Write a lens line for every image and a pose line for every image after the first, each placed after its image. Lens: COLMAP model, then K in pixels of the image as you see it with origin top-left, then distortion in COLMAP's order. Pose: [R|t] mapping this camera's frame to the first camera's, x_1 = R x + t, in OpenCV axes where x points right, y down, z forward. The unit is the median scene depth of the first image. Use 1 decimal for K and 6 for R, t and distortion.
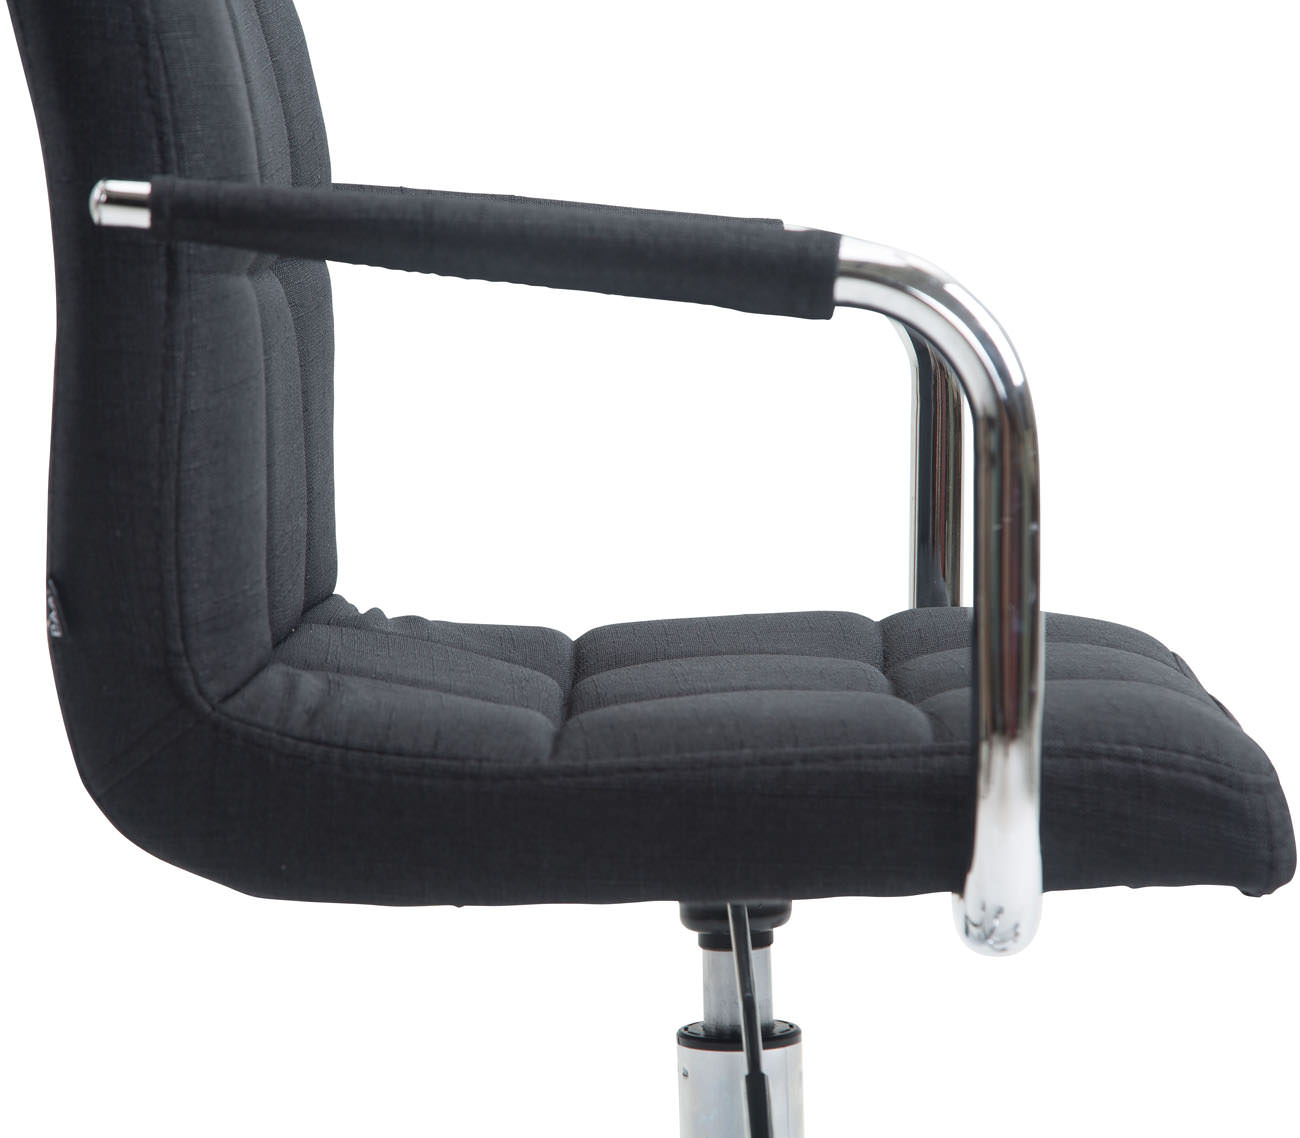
lens RADIAL K [[4117.2, 0, 643.9], [0, 4117.2, 570.0], [0, 0, 1]] dist [0.324436, 0.000000]
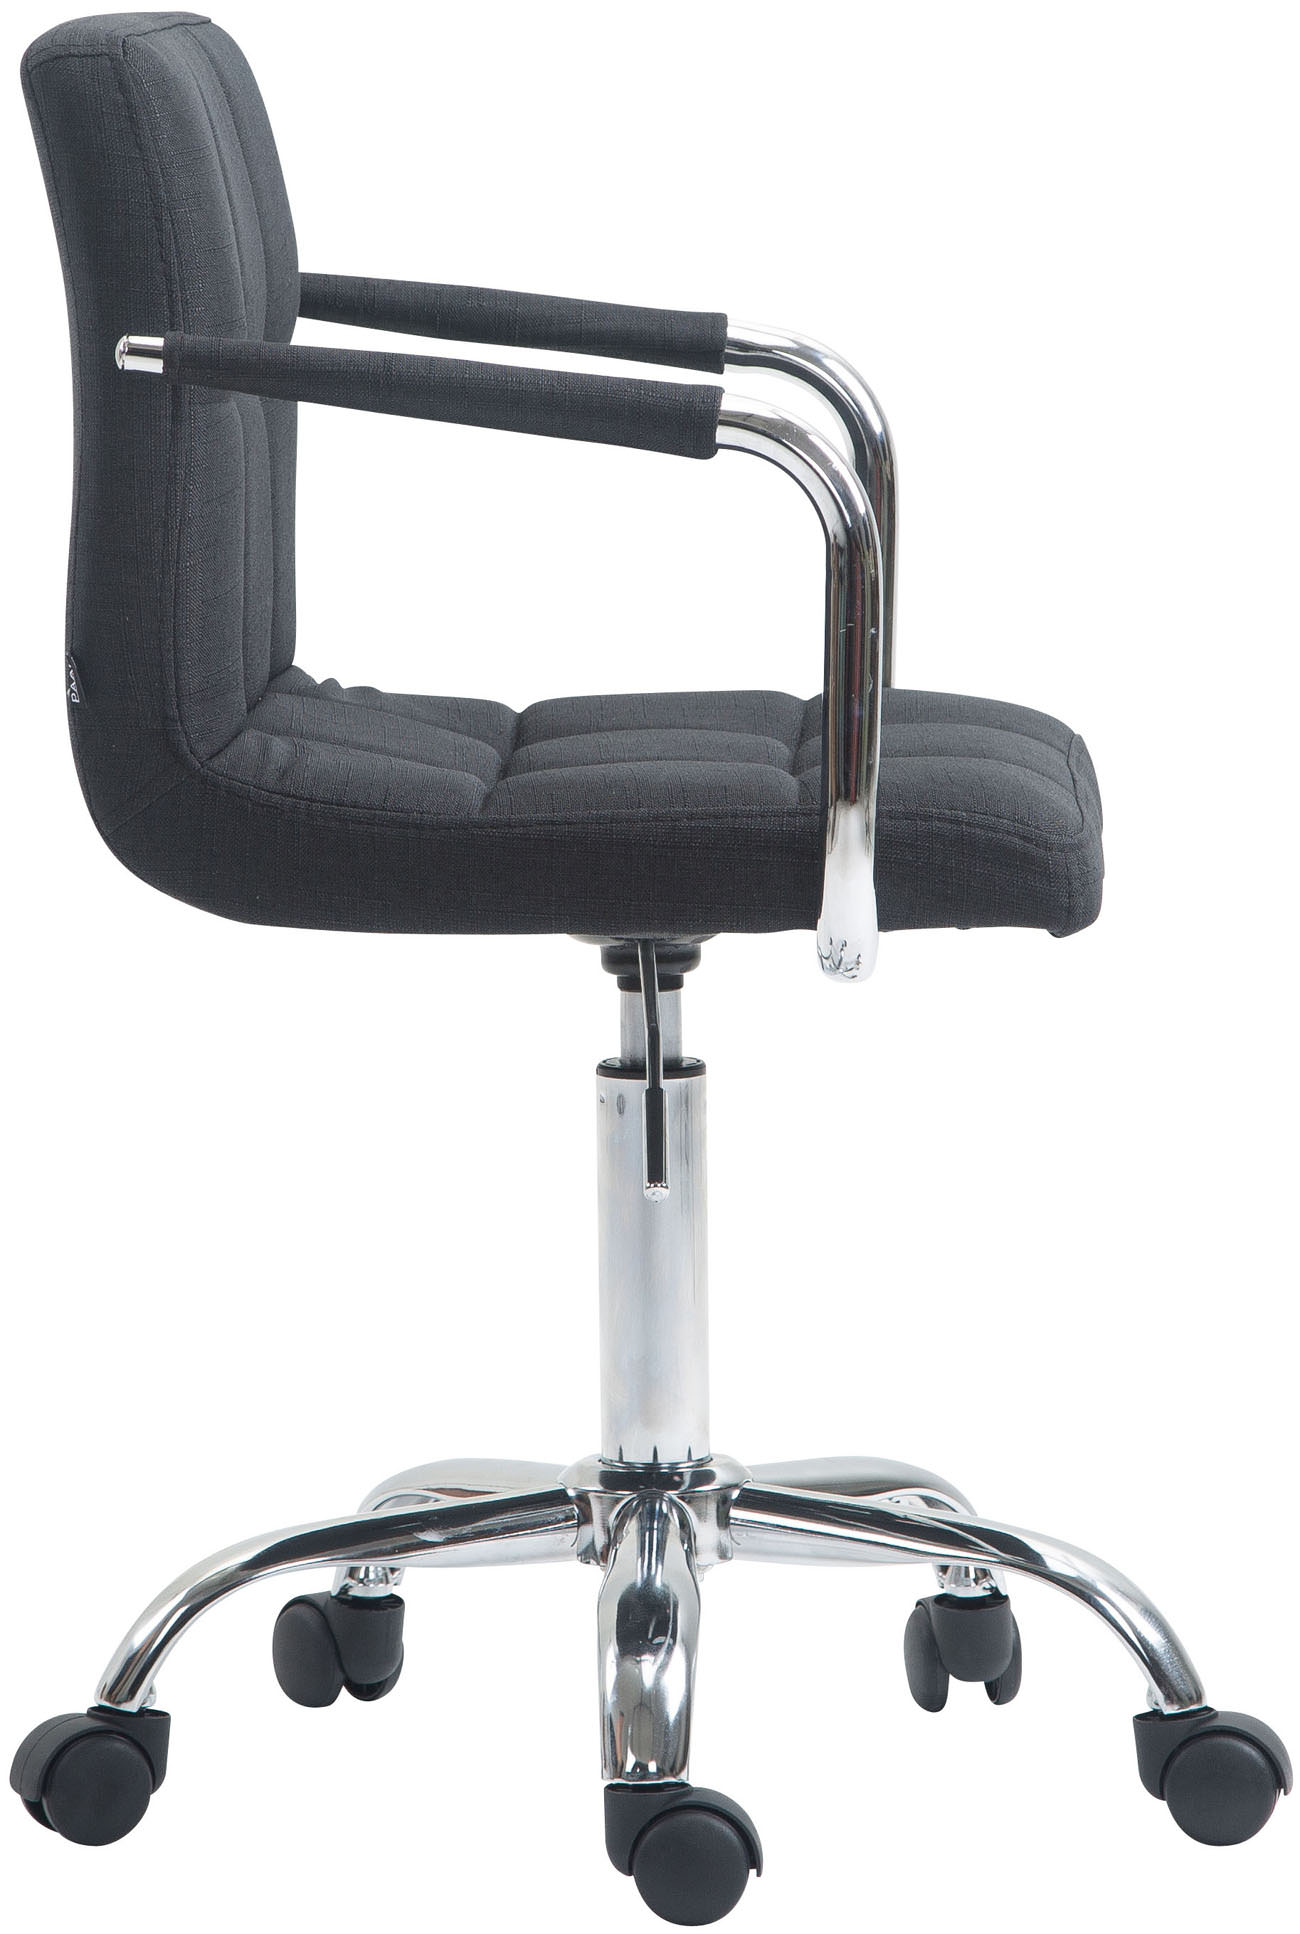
lens RADIAL K [[5387.8, 0, 656.8], [0, 5387.8, 964.3], [0, 0, 1]] dist [-0.241430, 0.000000]
pose [[0.999780, 0.020949, -0.000316, 0.030142], [-0.020884, 0.997663, 0.065057, -0.013327], [0.001678, -0.065036, 0.997881, -0.567758]]
